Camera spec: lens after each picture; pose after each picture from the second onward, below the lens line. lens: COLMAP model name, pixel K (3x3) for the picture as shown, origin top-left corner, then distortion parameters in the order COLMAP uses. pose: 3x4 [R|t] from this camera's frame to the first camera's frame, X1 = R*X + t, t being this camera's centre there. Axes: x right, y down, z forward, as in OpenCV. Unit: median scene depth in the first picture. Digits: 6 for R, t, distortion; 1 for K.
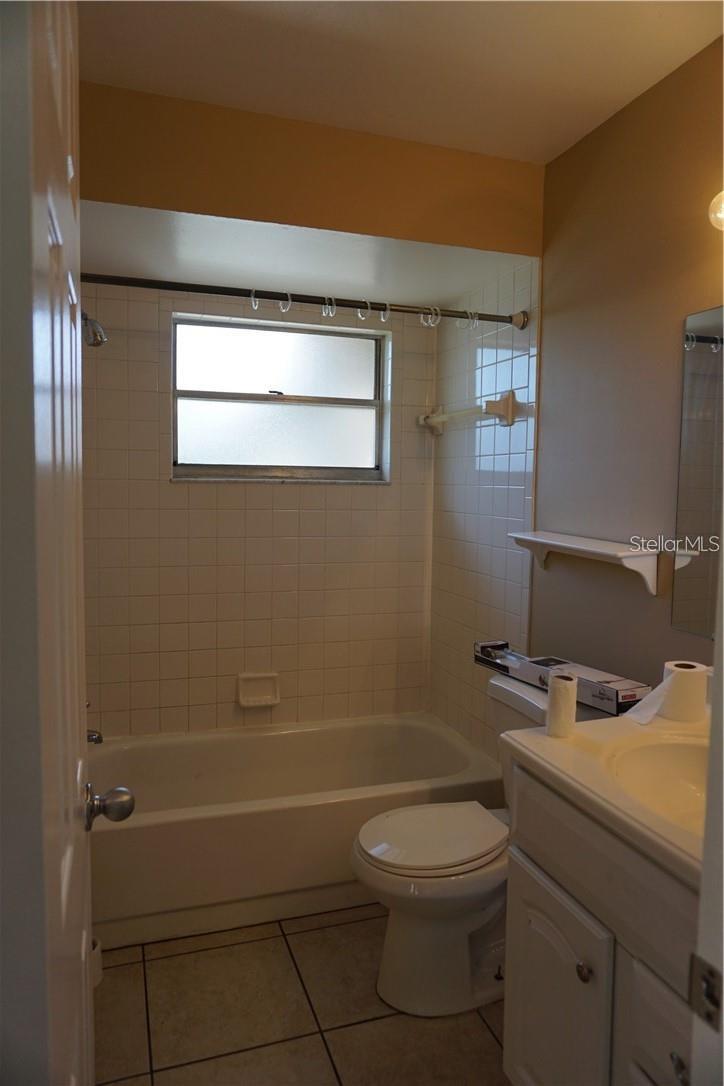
lens RADIAL K [[734.9, 0, 362.1], [0, 734.9, 535.2], [0, 0, 1]] dist [-0.044310, 0.049300]
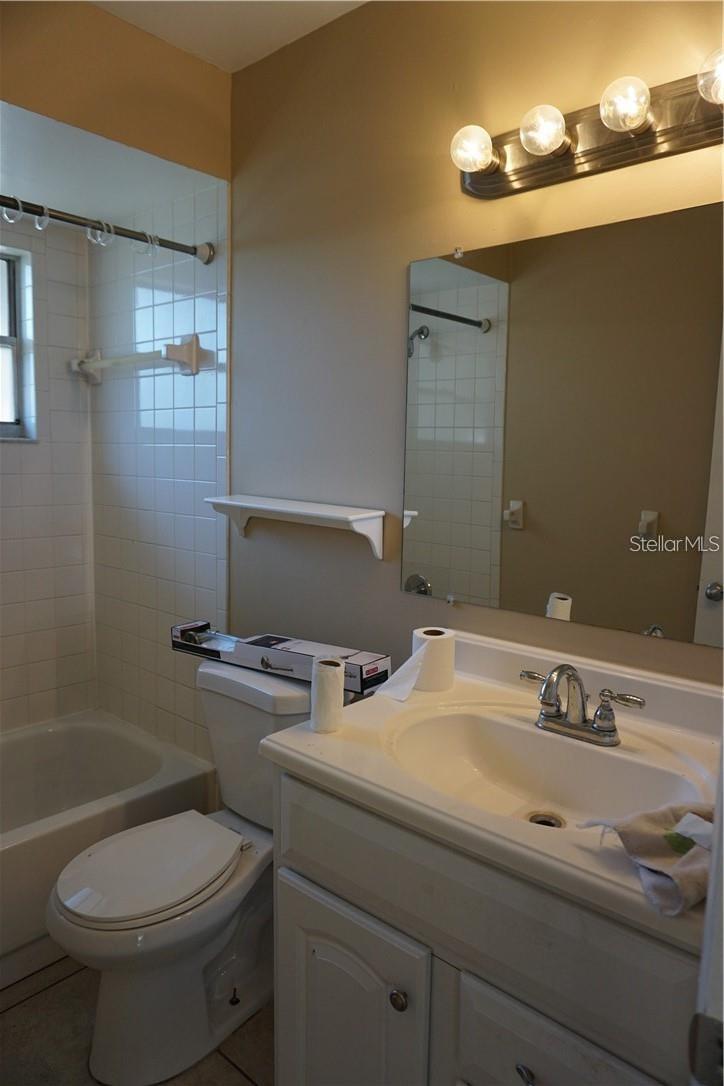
lens RADIAL K [[734.9, 0, 362.1], [0, 734.9, 535.2], [0, 0, 1]] dist [-0.044310, 0.049300]
pose [[0.869110, -0.053044, 0.491767, -0.068826], [0.028353, 0.997941, 0.057534, -0.003659], [-0.493806, -0.036060, 0.868824, 0.145857]]
